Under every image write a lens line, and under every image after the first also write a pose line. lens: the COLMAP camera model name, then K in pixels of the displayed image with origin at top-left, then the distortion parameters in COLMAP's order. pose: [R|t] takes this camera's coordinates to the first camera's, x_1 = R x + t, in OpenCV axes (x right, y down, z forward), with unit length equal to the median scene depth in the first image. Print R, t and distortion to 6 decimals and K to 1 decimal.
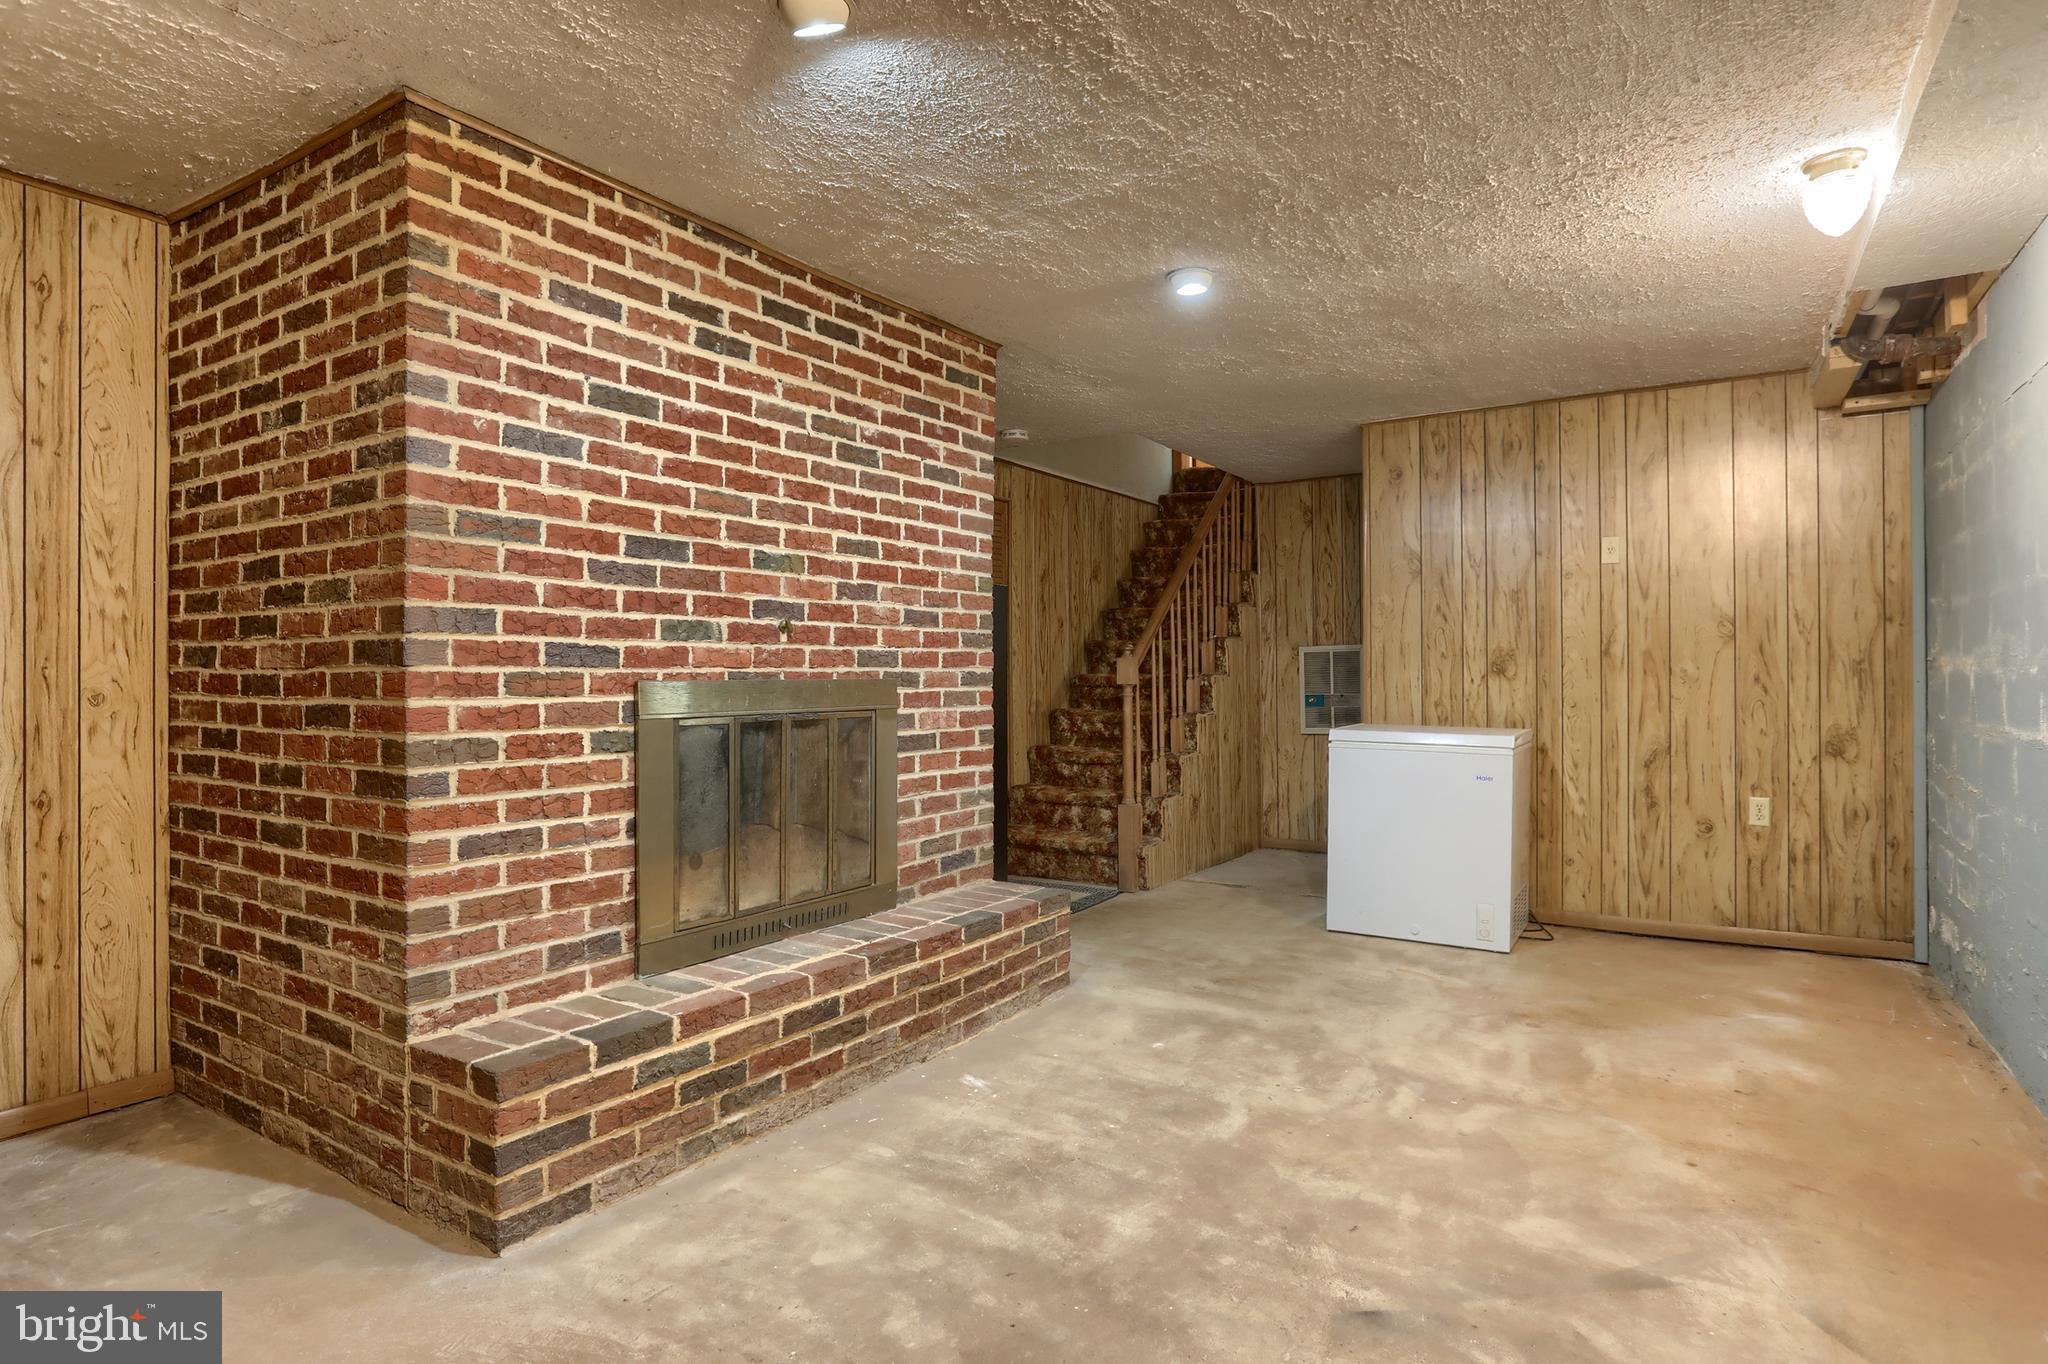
lens RADIAL K [[1070.5, 0, 1048.2], [0, 1070.5, 671.6], [0, 0, 1]] dist [-0.080142, 0.072464]
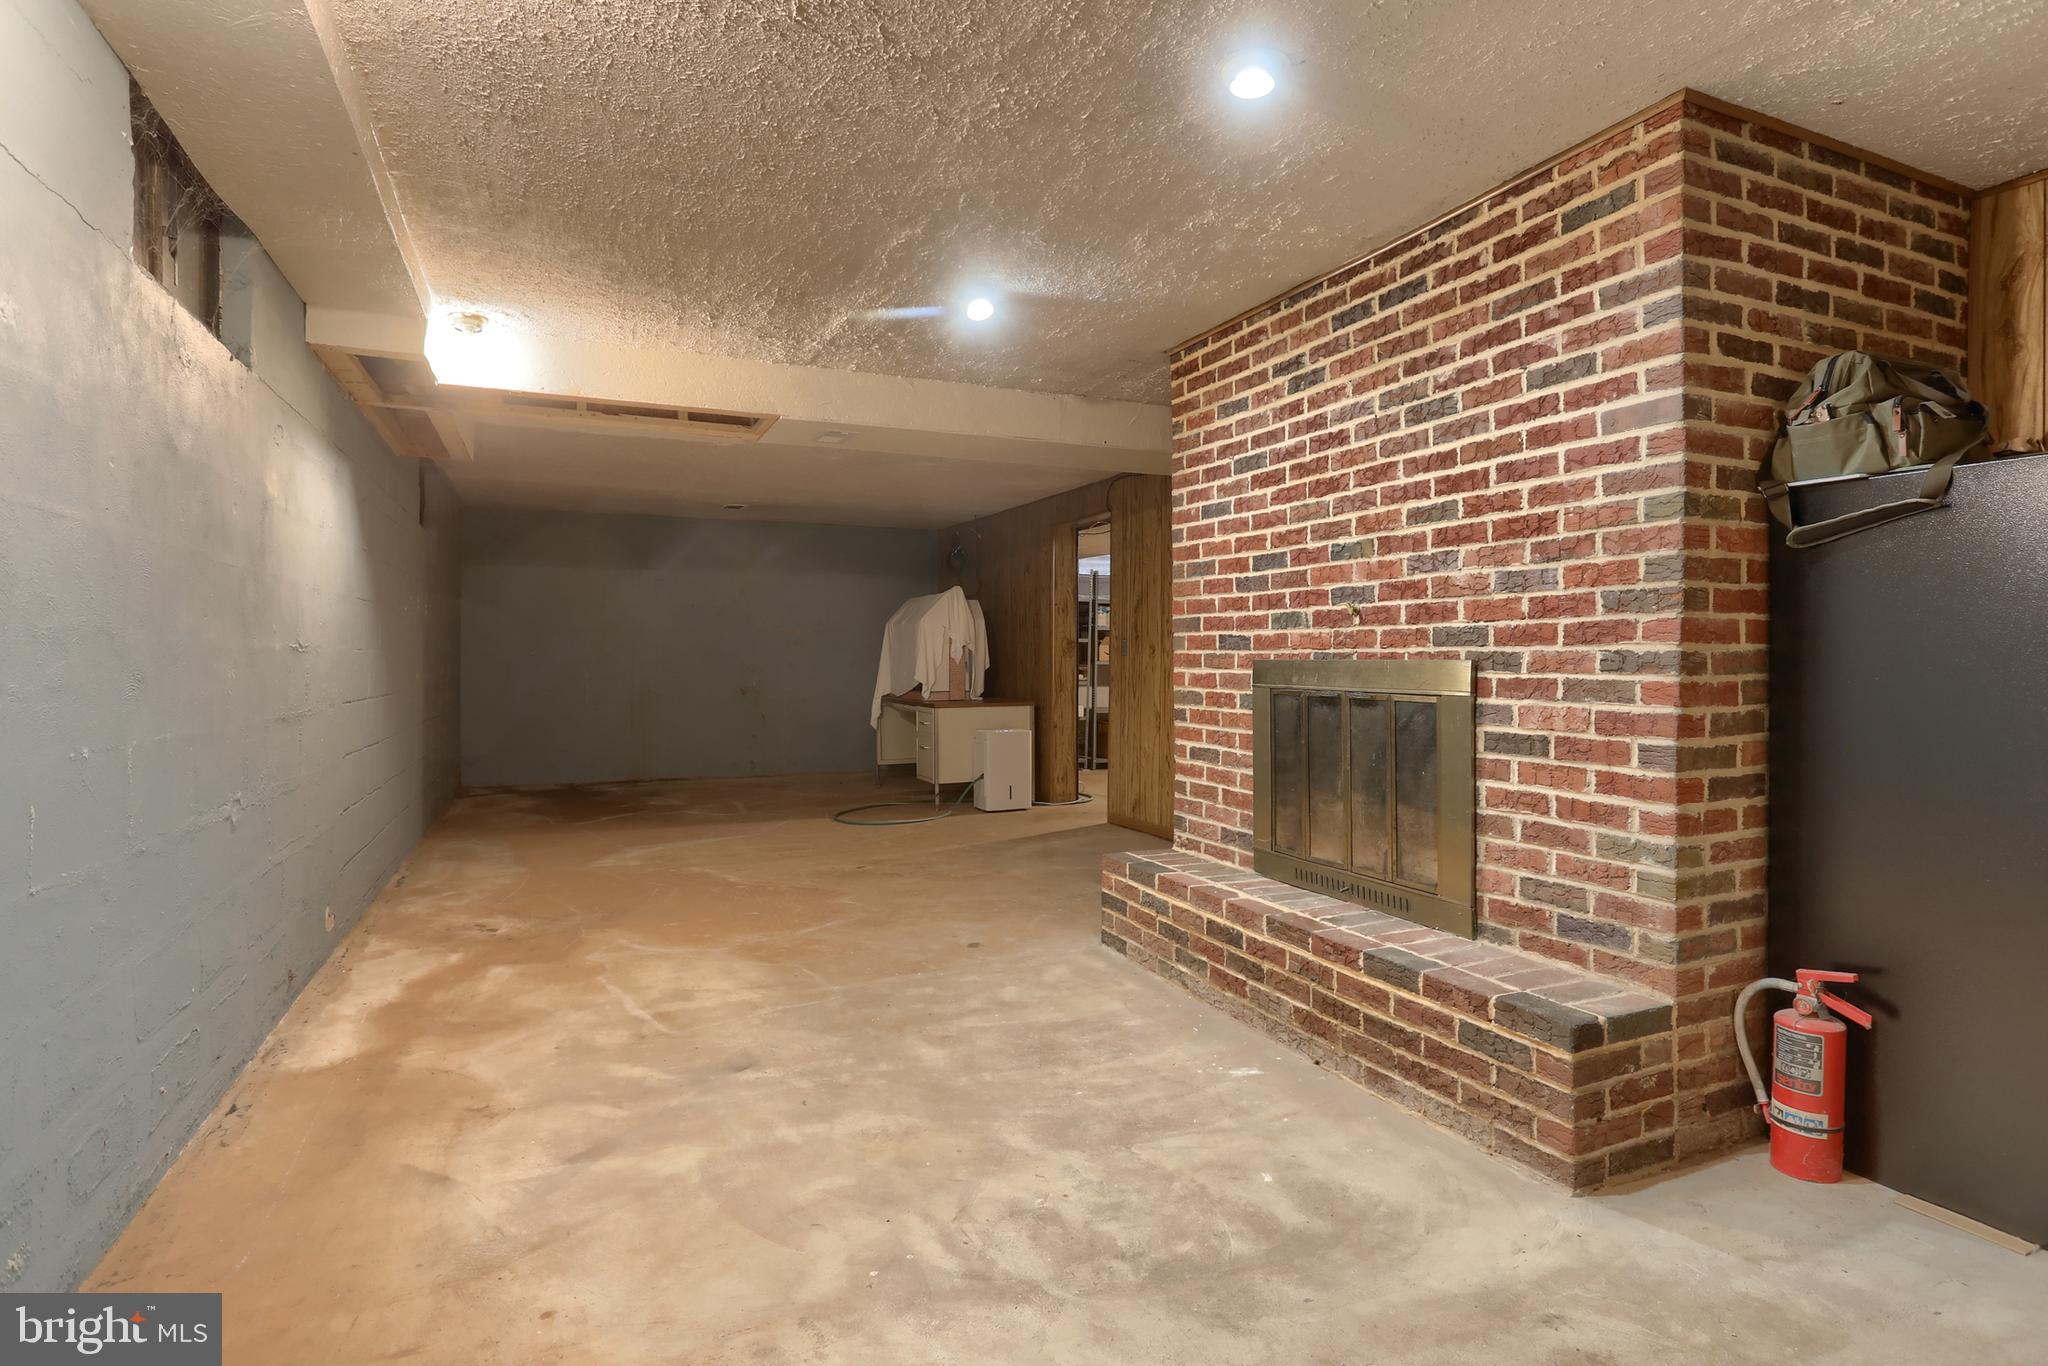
lens RADIAL K [[1070.5, 0, 1048.2], [0, 1070.5, 672.6], [0, 0, 1]] dist [-0.080142, 0.072464]
pose [[-0.545769, 0.006831, -0.837908, 0.838529], [-0.005209, 0.999920, 0.011544, 0.009970], [0.837919, 0.010665, -0.545690, 1.373073]]
